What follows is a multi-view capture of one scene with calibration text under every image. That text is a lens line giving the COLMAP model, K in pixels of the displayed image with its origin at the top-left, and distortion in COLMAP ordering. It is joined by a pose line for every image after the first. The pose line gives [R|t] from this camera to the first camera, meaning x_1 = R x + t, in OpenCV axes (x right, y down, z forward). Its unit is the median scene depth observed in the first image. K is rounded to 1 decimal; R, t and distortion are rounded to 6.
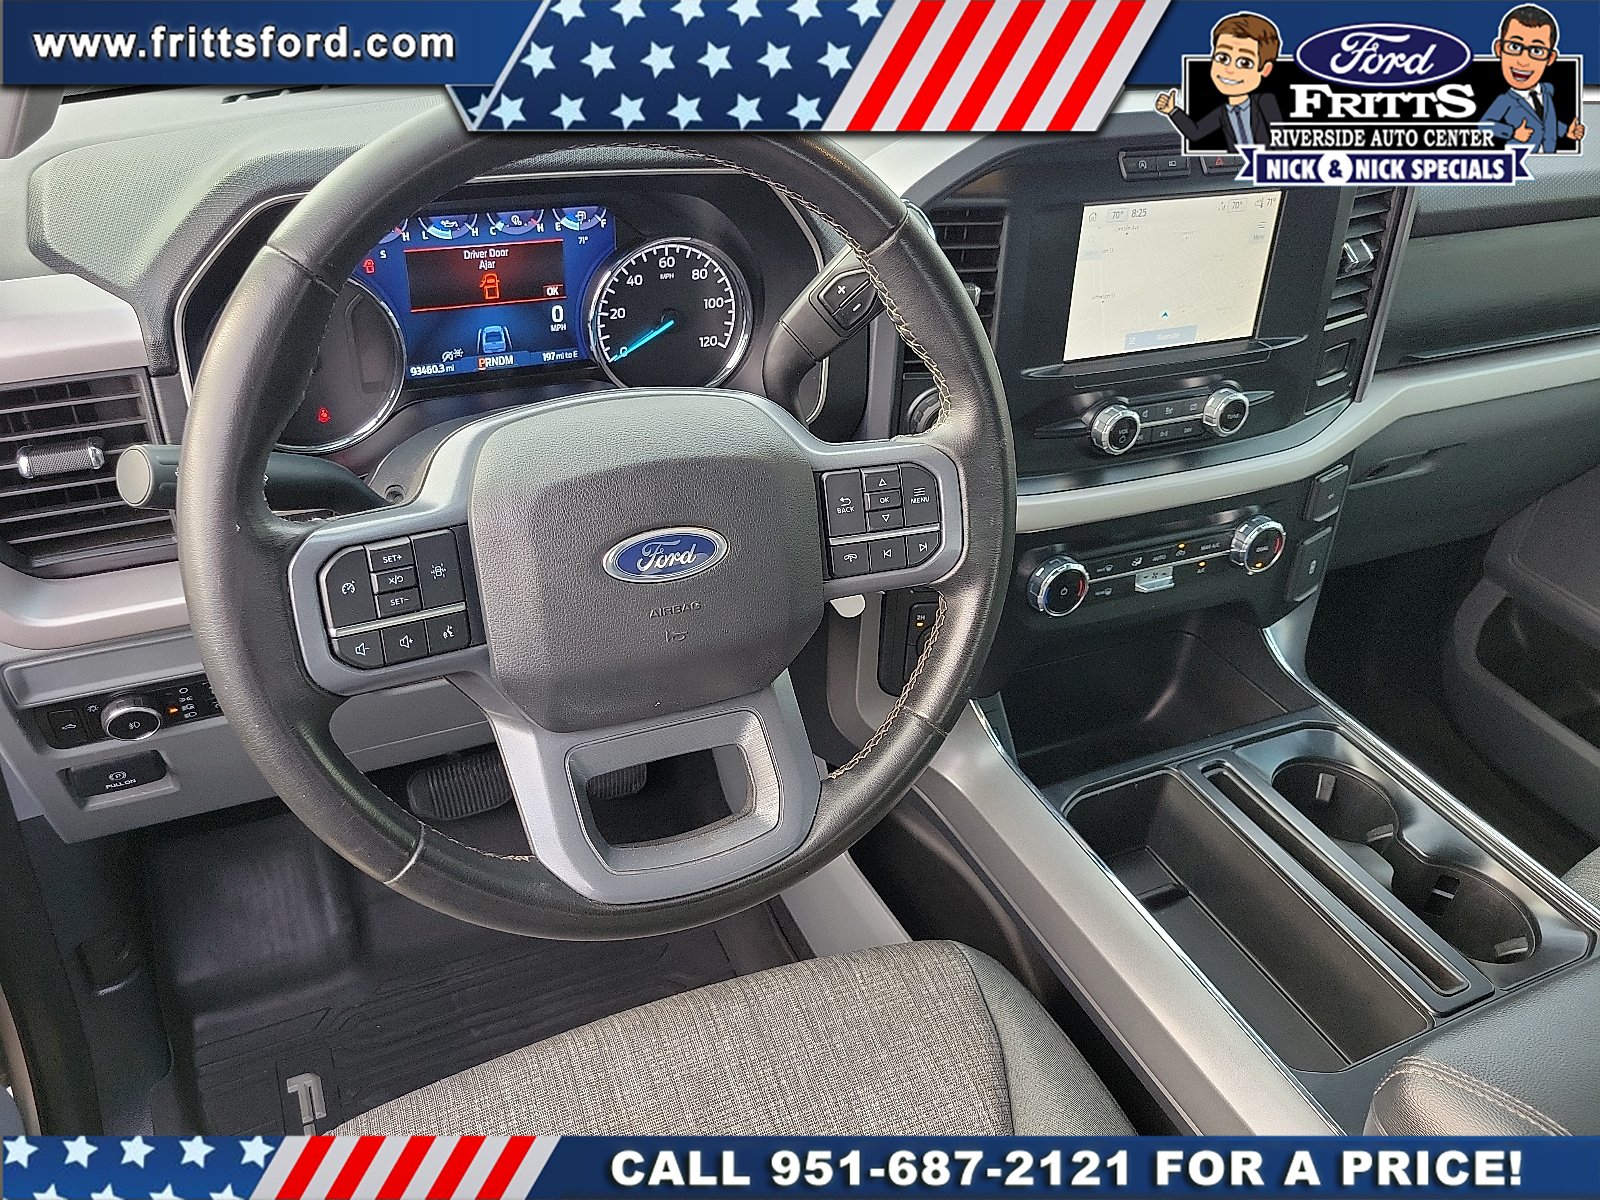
lens RADIAL K [[1194.4, 0, 793.0], [0, 1194.4, 598.2], [0, 0, 1]] dist [0.004053, 0.000046]
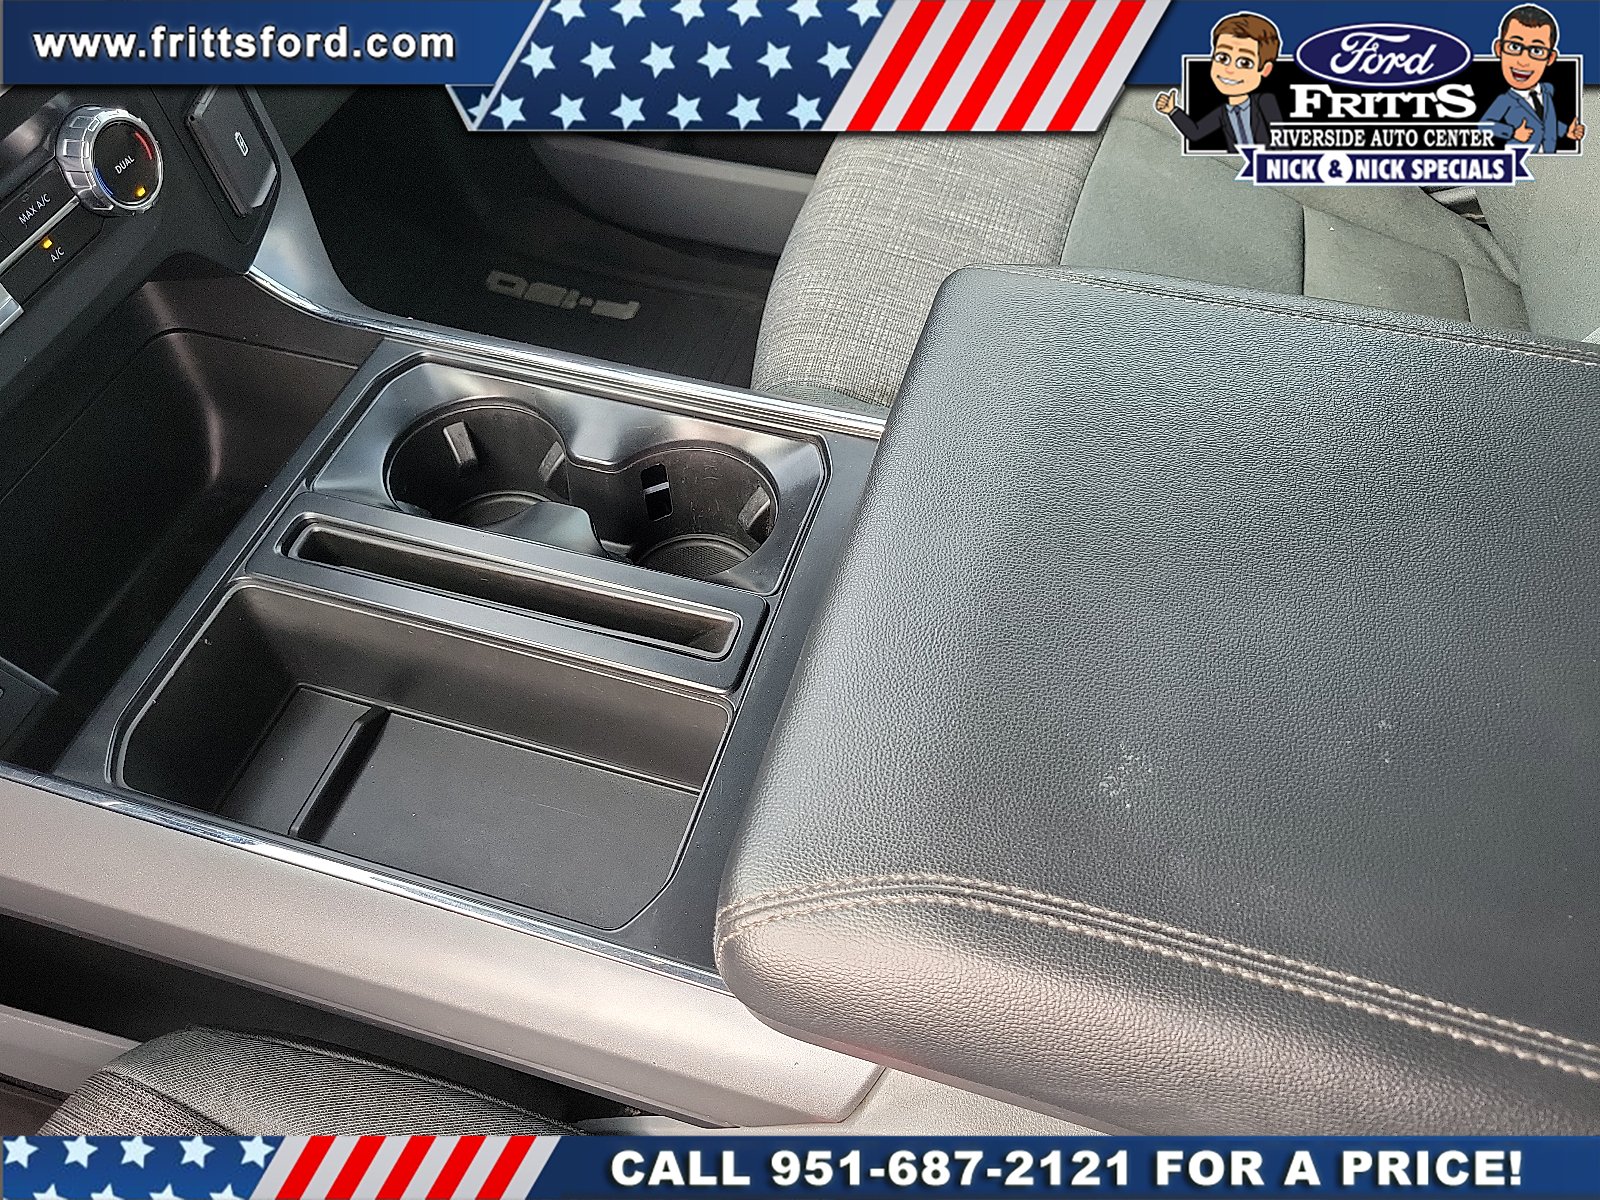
lens RADIAL K [[1176.0, 0, 804.1], [0, 1176.0, 641.7], [0, 0, 1]] dist [-0.002396, -0.006412]
pose [[0.666828, -0.648459, 0.367207, 0.268200], [0.459861, 0.745813, 0.481965, 0.009046], [-0.586403, -0.152524, 0.795530, 0.344151]]
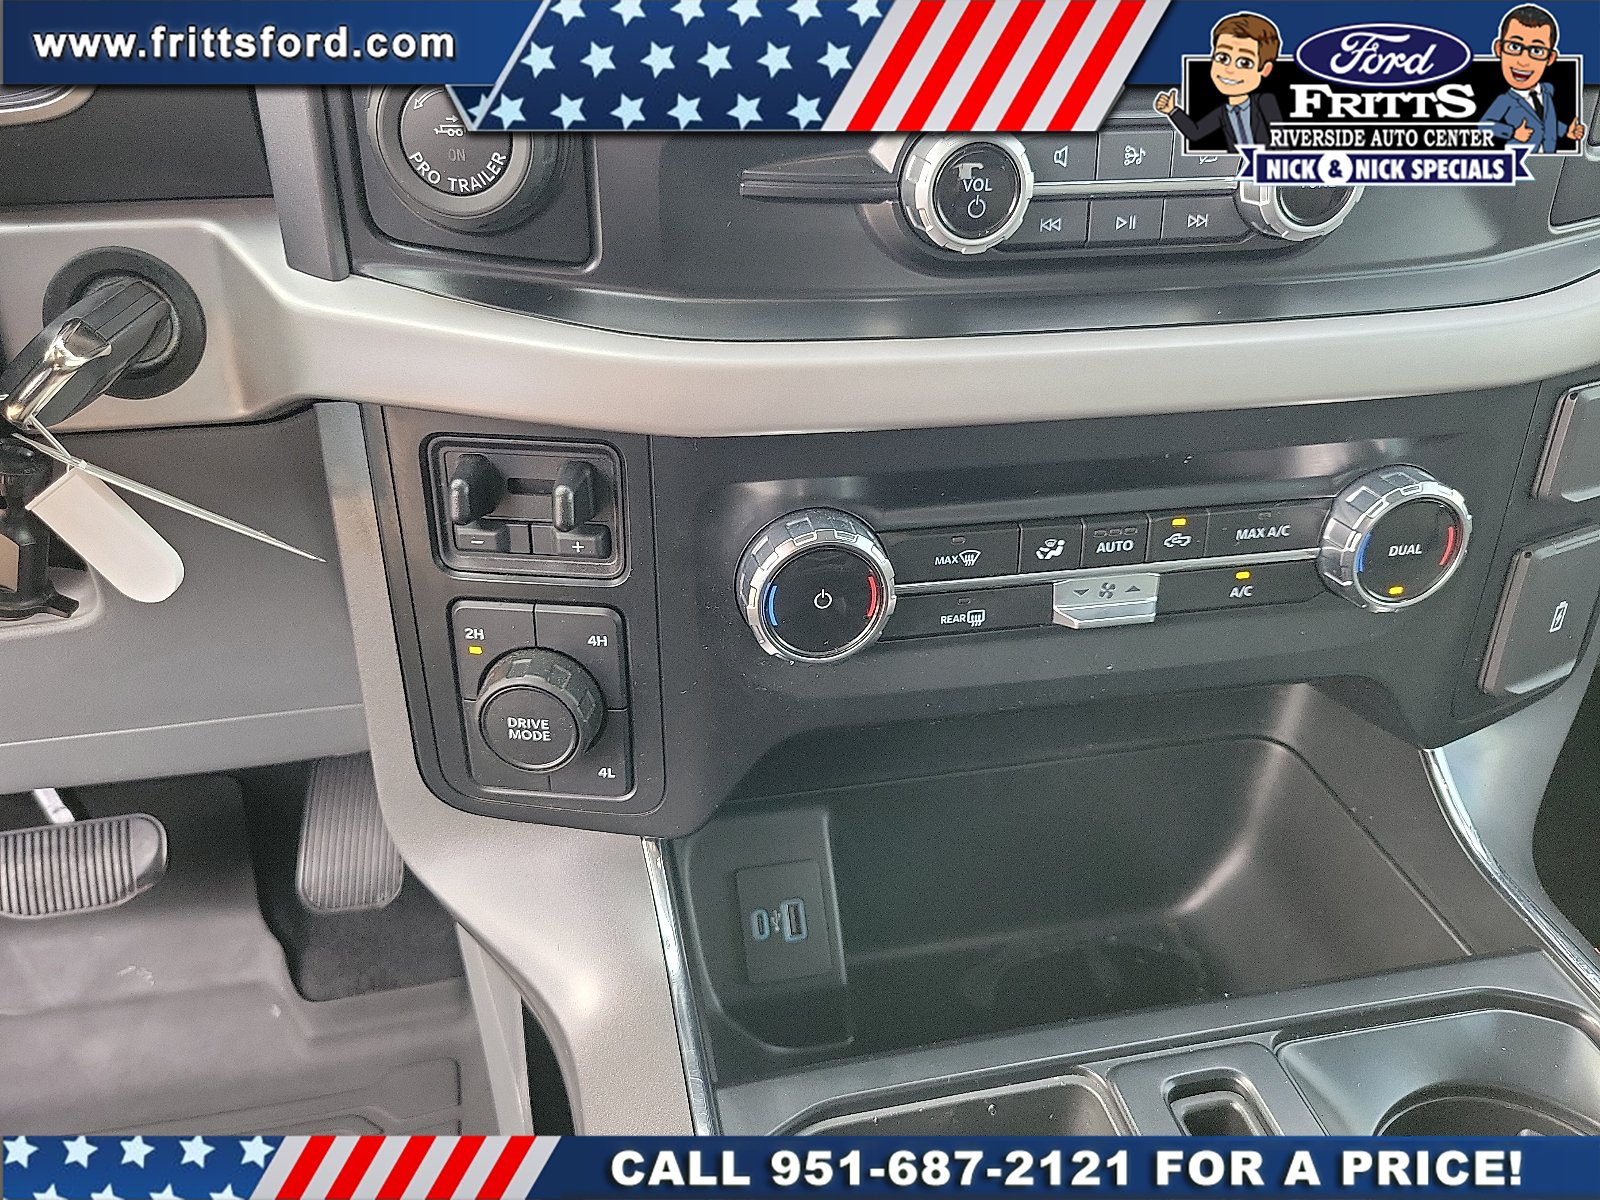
lens RADIAL K [[1262.3, 0, 762.7], [0, 1262.3, 606.6], [0, 0, 1]] dist [-0.009643, -0.006861]
pose [[0.970034, 0.080644, -0.229195, 0.295481], [-0.089587, 0.995561, -0.028866, 0.010096], [0.225849, 0.048534, 0.972953, 0.566163]]
